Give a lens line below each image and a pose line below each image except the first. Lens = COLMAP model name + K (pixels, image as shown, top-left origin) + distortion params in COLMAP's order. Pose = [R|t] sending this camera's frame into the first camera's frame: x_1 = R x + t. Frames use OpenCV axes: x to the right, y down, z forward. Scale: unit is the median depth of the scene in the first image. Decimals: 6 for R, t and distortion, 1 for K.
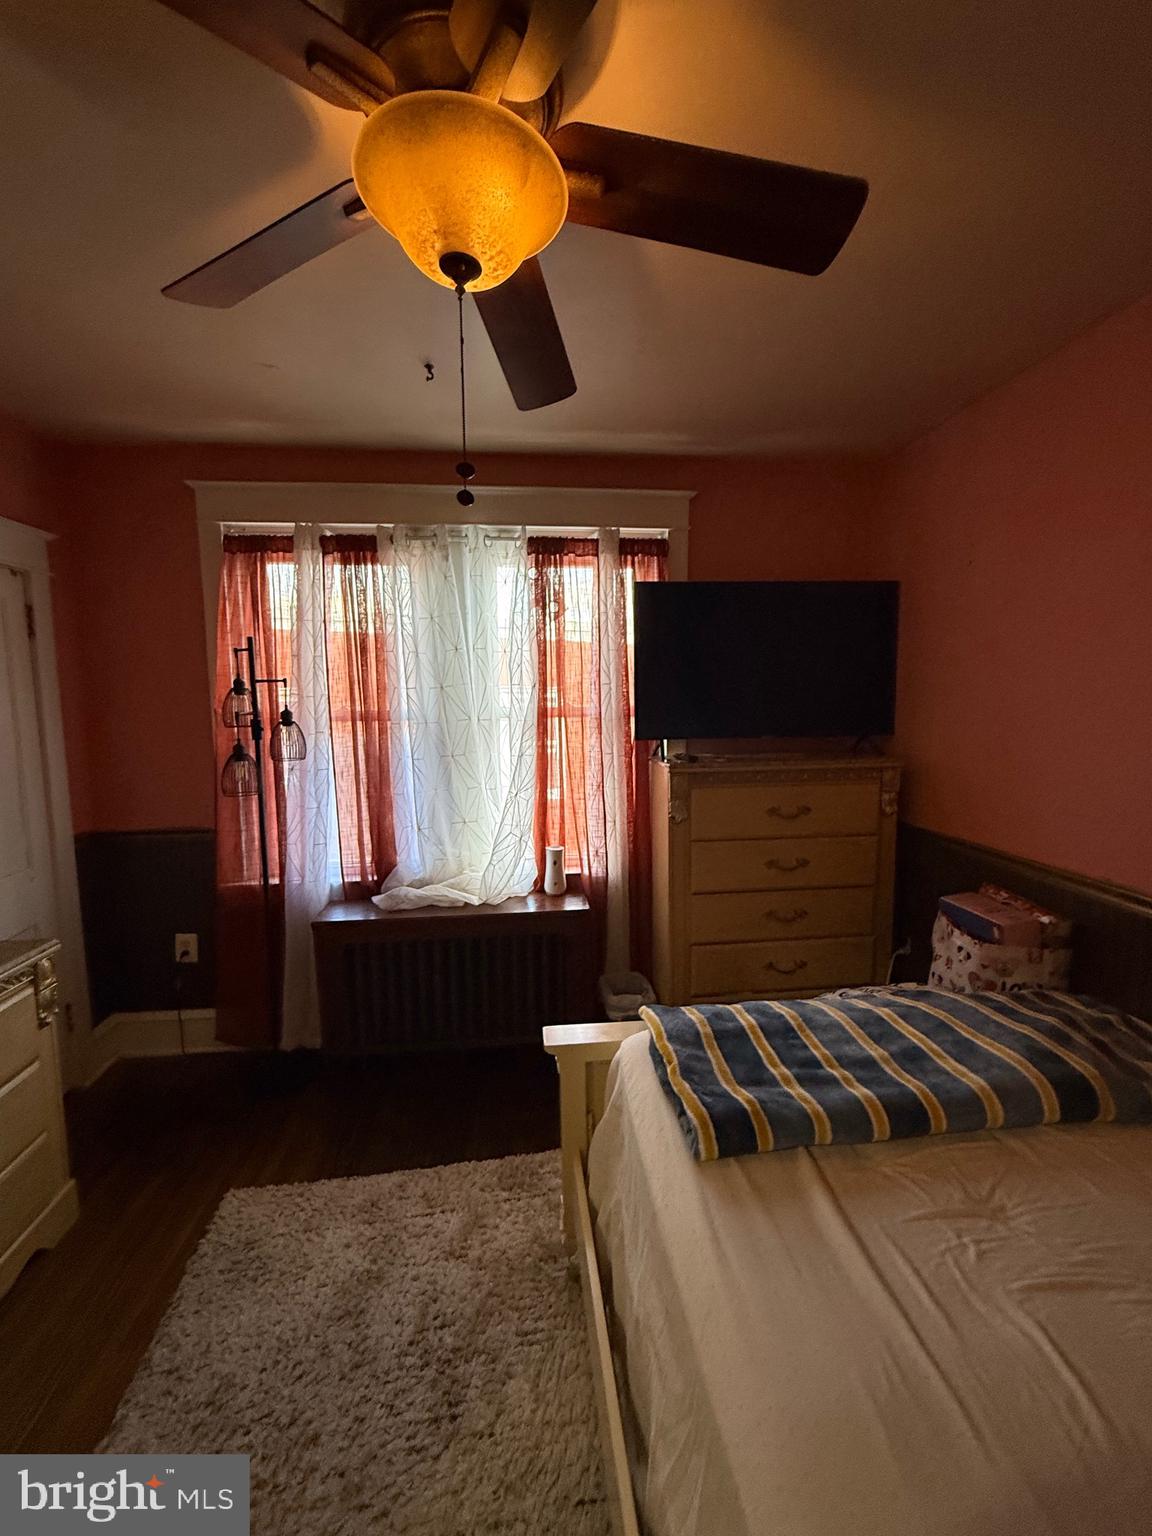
lens RADIAL K [[641.6, 0, 577.6], [0, 641.6, 763.5], [0, 0, 1]] dist [0.000323, 0.000464]
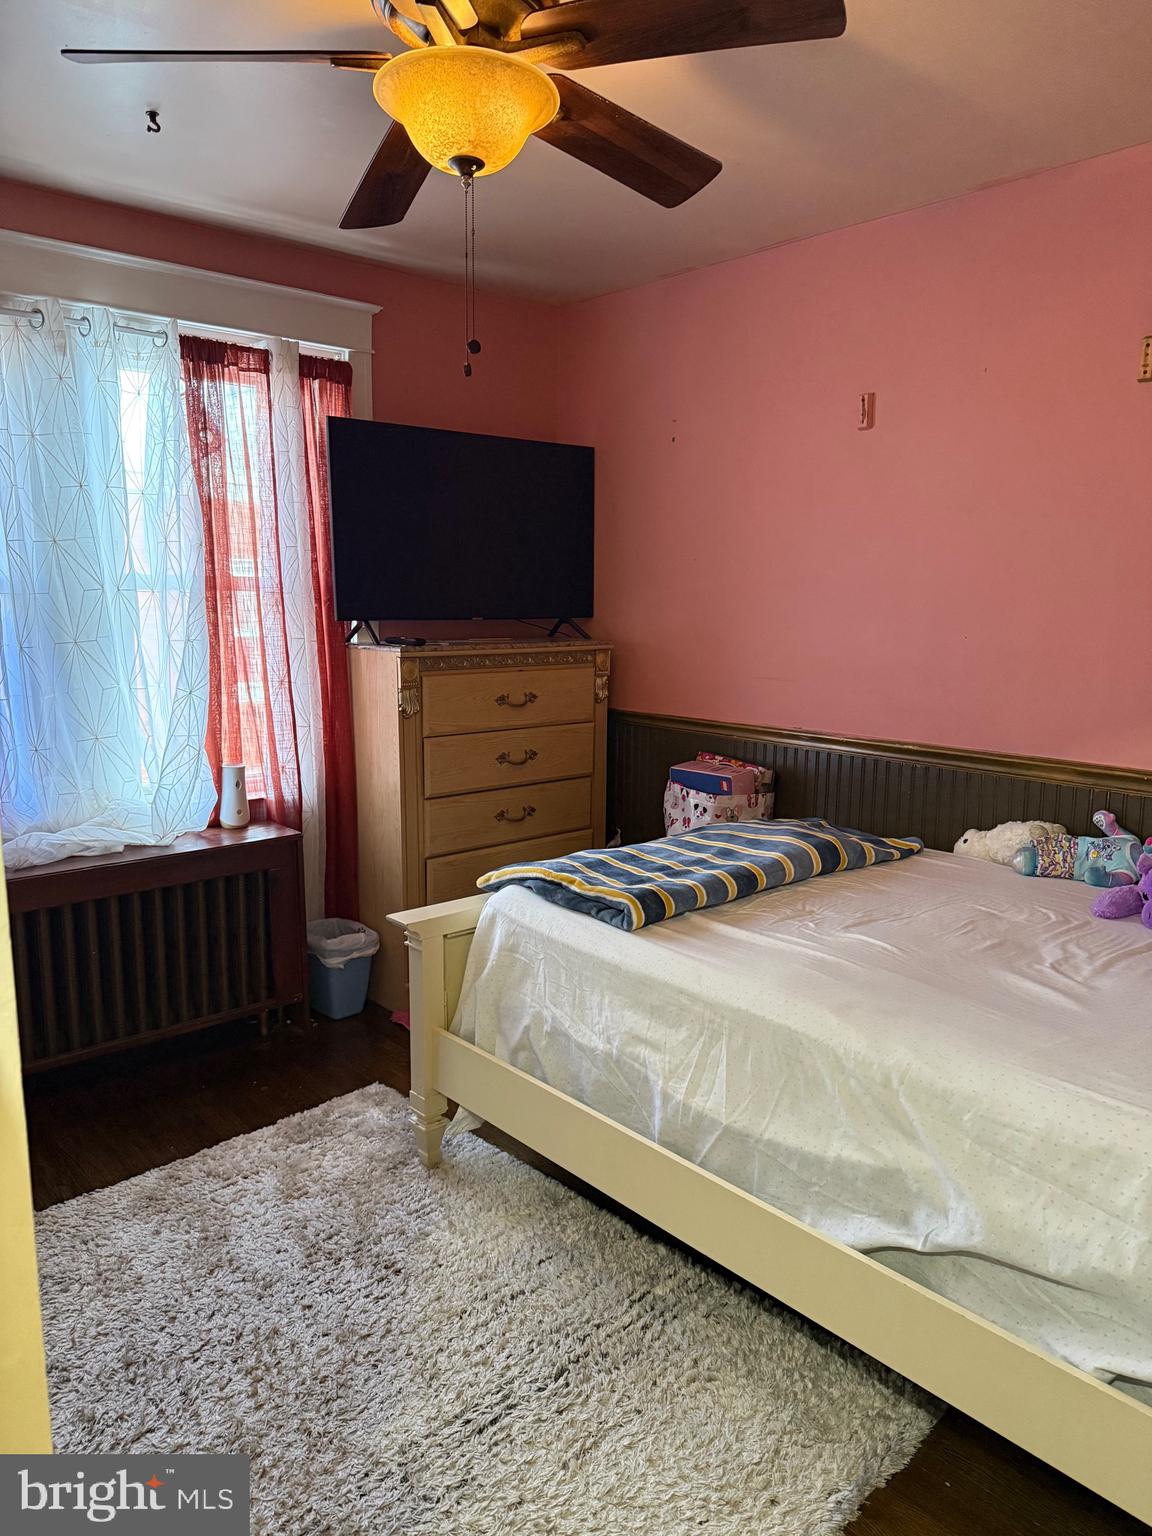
lens RADIAL K [[1062.0, 0, 576.0], [0, 1062.0, 768.0], [0, 0, 1]] dist [0.066126, -0.139176]
pose [[0.809528, -0.072305, 0.582612, -0.484652], [0.036239, 0.996649, 0.073335, 0.064193], [-0.585962, -0.038254, 0.809435, -0.269607]]
